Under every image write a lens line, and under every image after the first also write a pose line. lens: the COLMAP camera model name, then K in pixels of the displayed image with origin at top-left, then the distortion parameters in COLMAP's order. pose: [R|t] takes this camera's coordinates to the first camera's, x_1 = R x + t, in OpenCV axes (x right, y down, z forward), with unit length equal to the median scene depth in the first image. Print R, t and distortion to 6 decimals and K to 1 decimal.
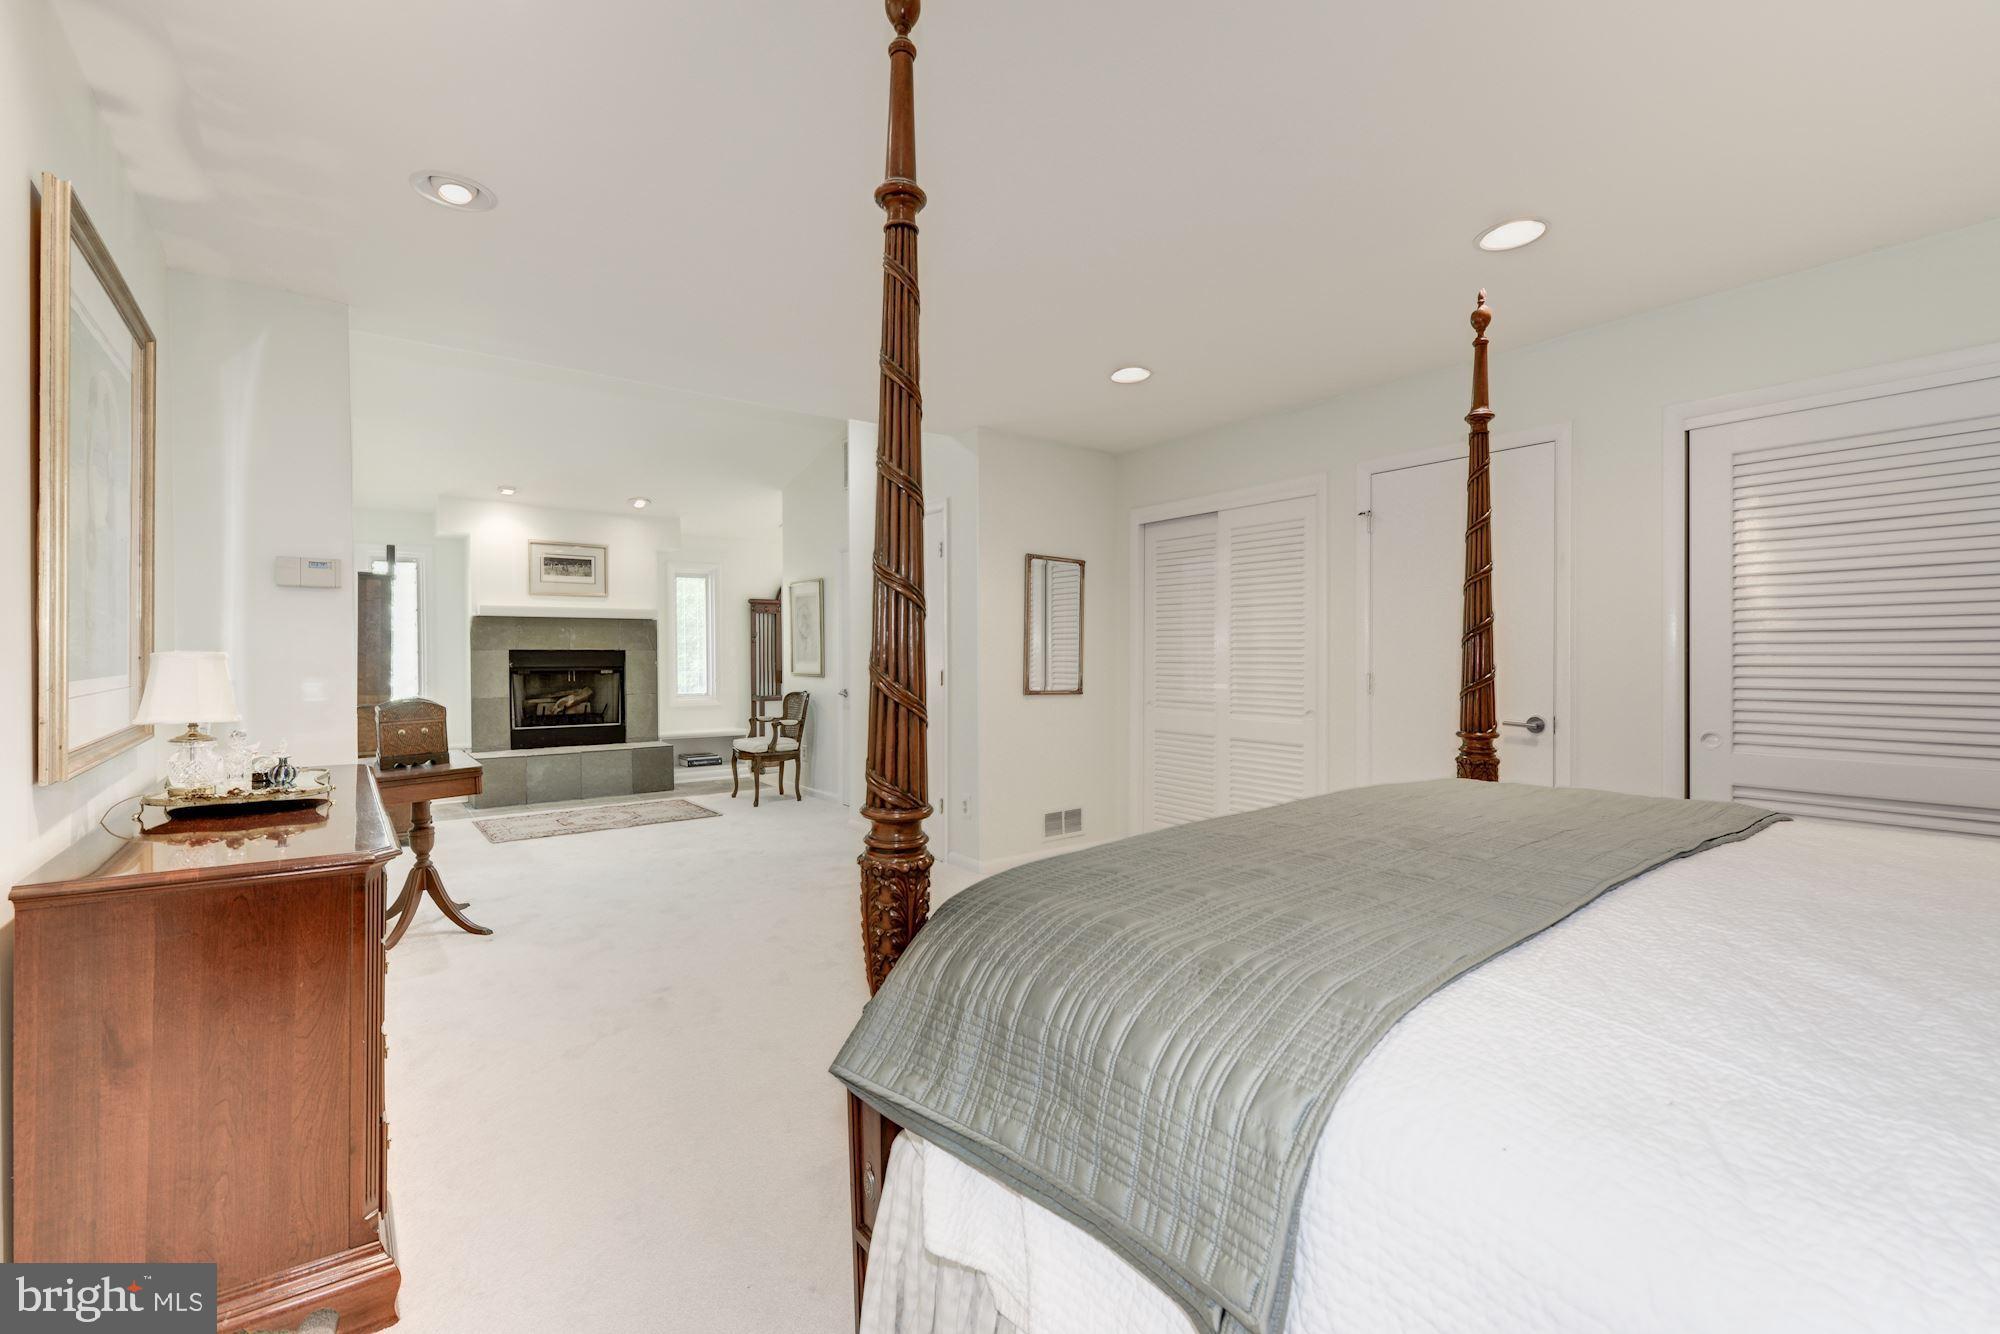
lens RADIAL K [[854.4, 0, 993.2], [0, 854.4, 656.0], [0, 0, 1]] dist [0.002286, 0.000128]
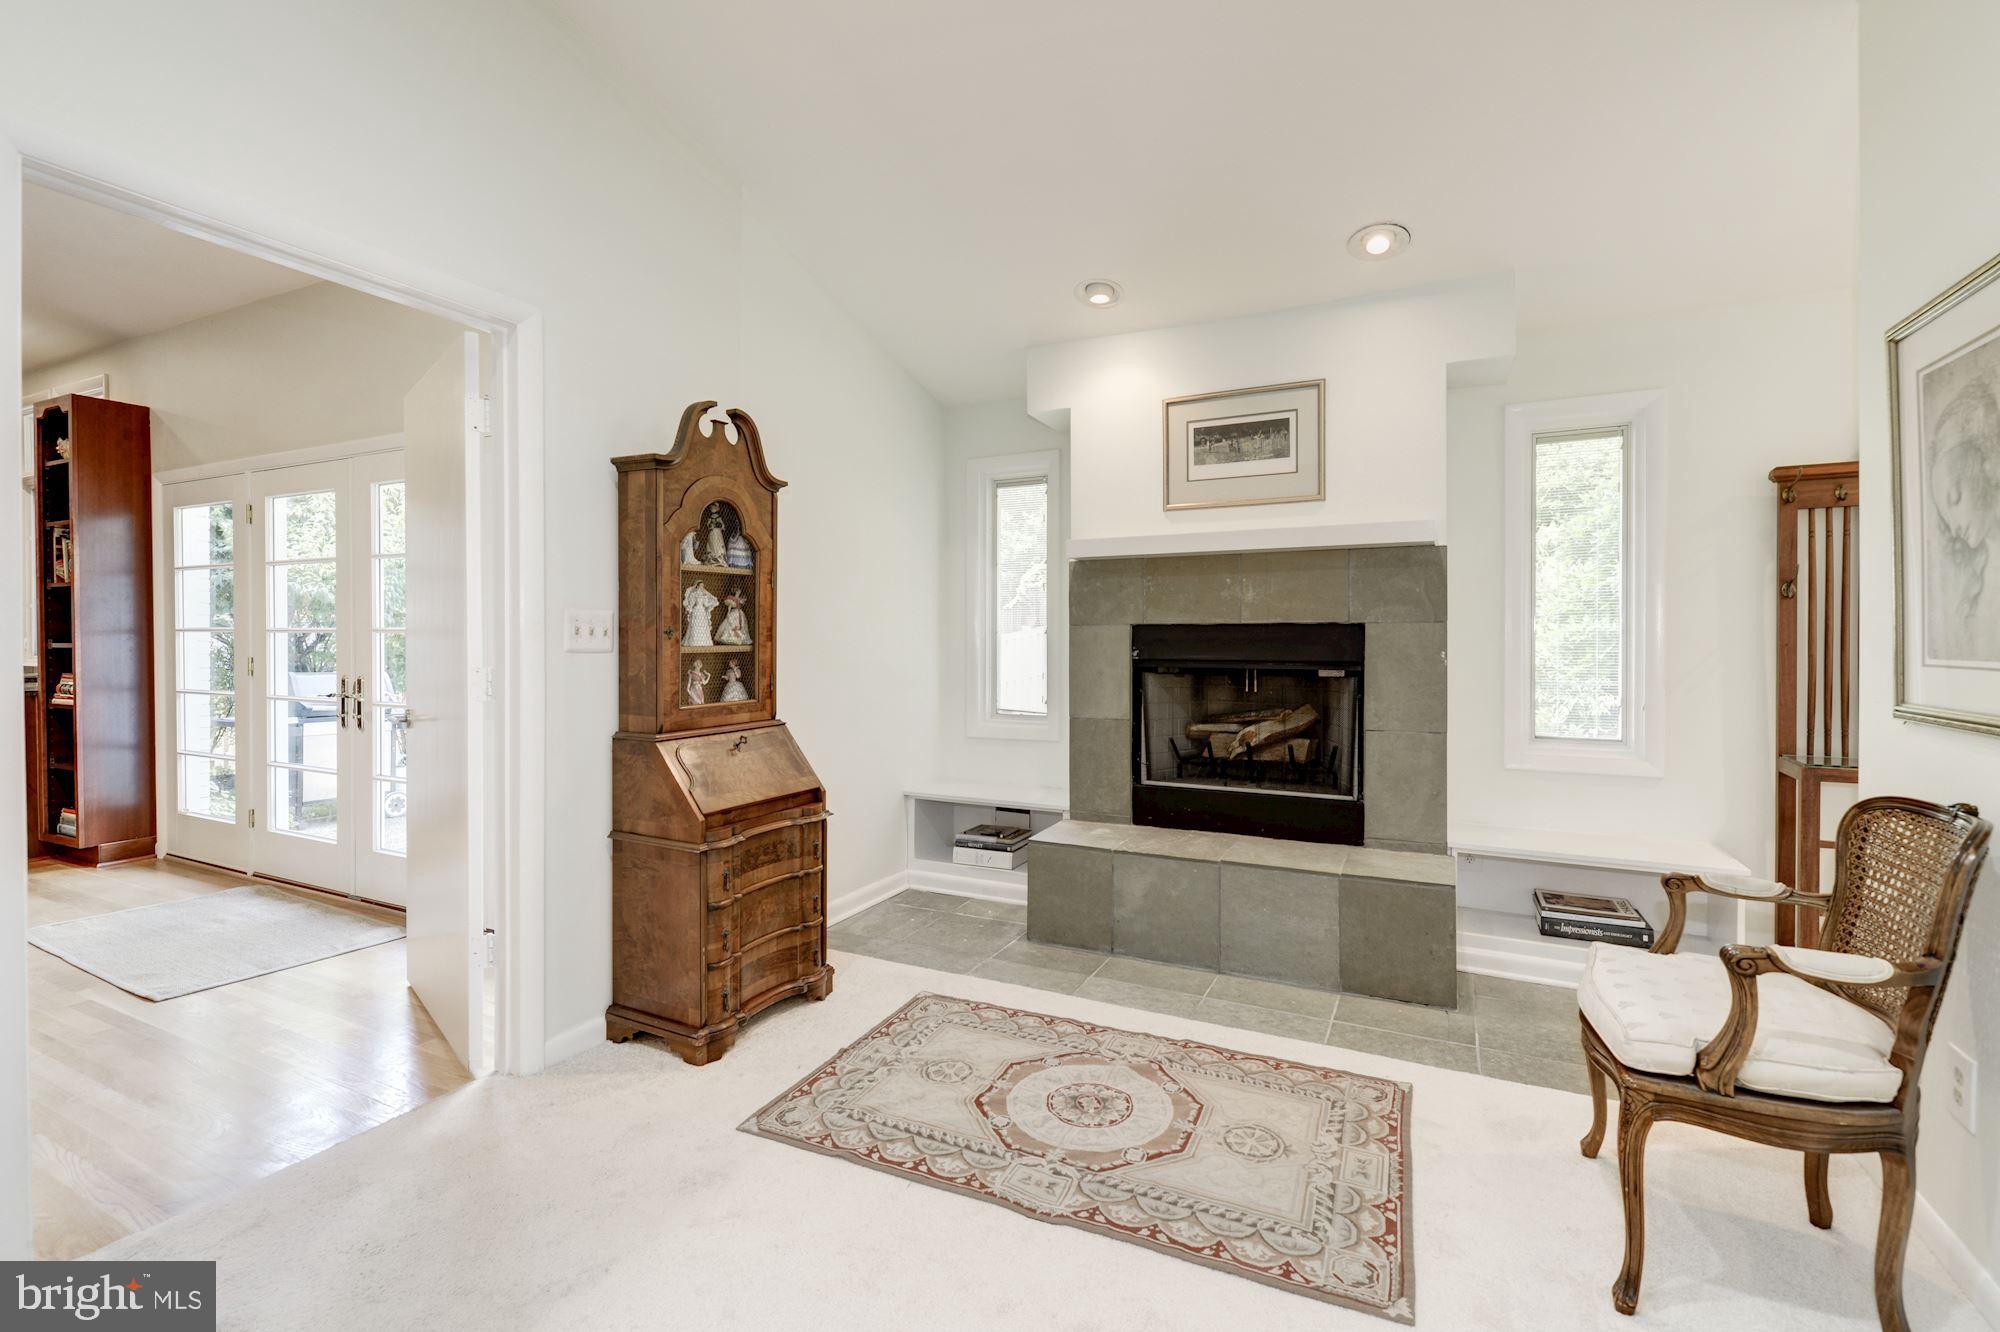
lens RADIAL K [[893.7, 0, 1004.0], [0, 893.7, 641.2], [0, 0, 1]] dist [0.000079, 0.000080]
pose [[0.458455, 0.002186, -0.888715, -0.127847], [-0.001798, 0.999997, 0.001532, 0.001923], [0.888716, 0.000896, 0.458458, 0.659518]]
